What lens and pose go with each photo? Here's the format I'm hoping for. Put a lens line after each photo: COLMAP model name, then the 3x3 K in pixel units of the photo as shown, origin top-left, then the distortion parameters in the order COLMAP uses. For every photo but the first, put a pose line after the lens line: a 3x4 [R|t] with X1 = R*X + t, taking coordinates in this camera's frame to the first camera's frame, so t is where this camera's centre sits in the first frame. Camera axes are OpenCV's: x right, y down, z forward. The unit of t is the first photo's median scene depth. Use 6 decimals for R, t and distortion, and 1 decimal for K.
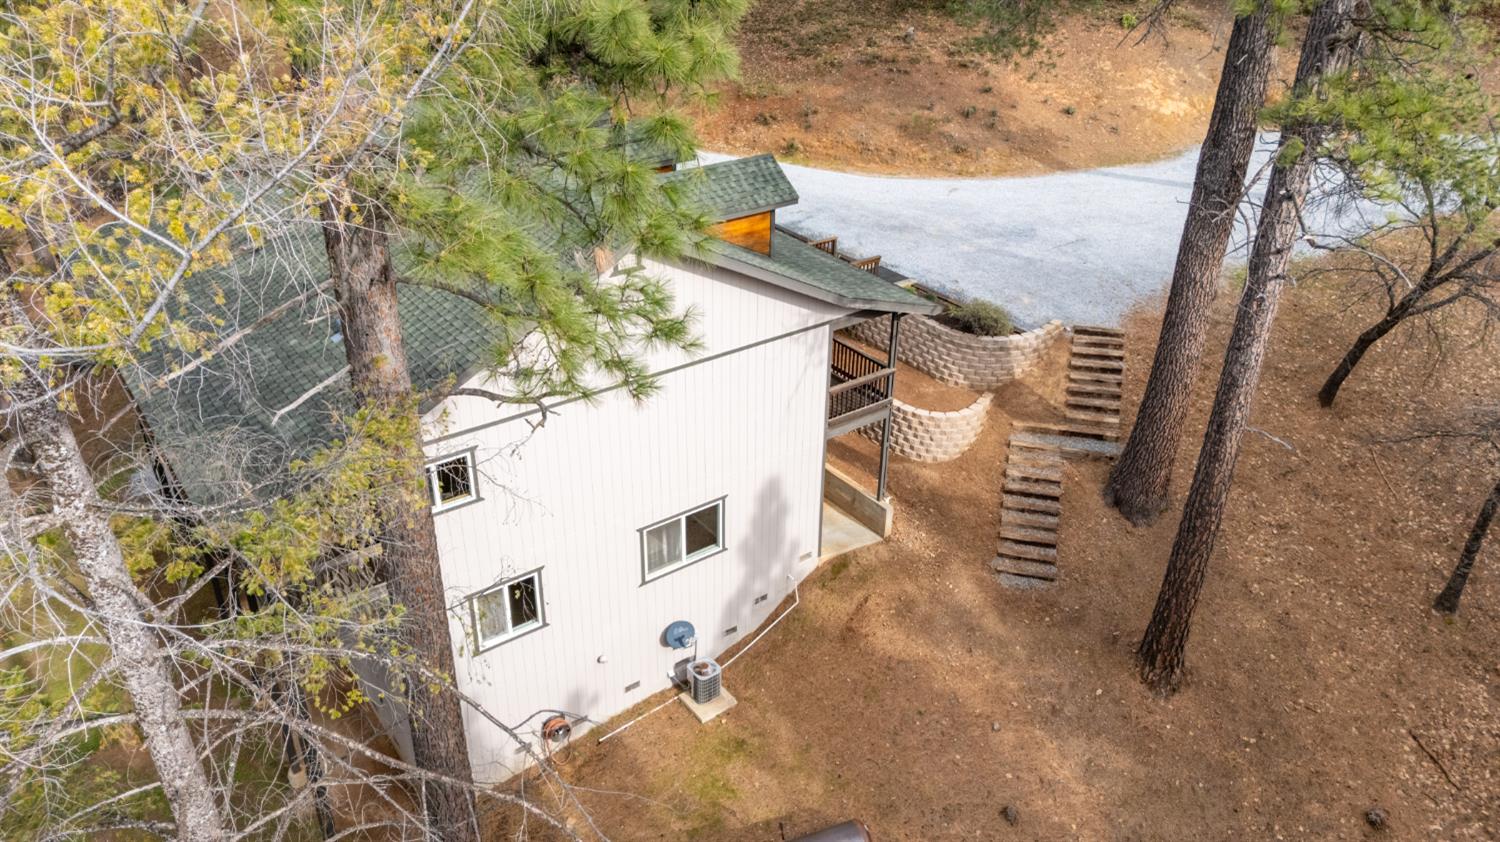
lens RADIAL K [[1142.5, 0, 750.9], [0, 1142.5, 422.7], [0, 0, 1]] dist [0.042492, -0.031243]
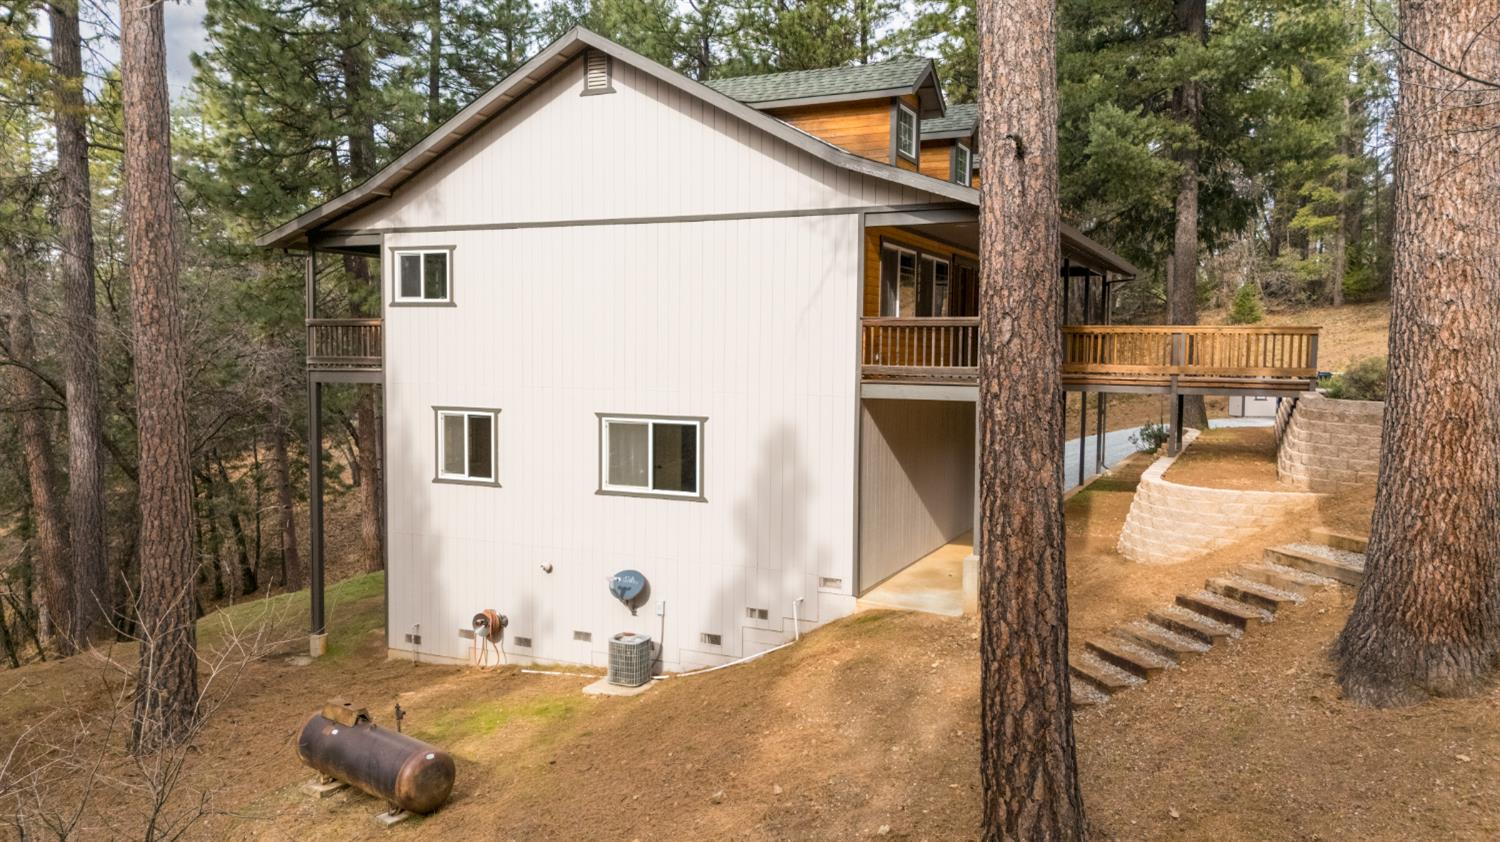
lens RADIAL K [[1142.5, 0, 750.3], [0, 1142.5, 420.5], [0, 0, 1]] dist [0.042492, -0.031243]
pose [[0.462642, 0.046682, -0.885316, 0.701562], [-0.426610, 0.887115, -0.176158, 0.194823], [0.777153, 0.459182, 0.430331, 0.698252]]
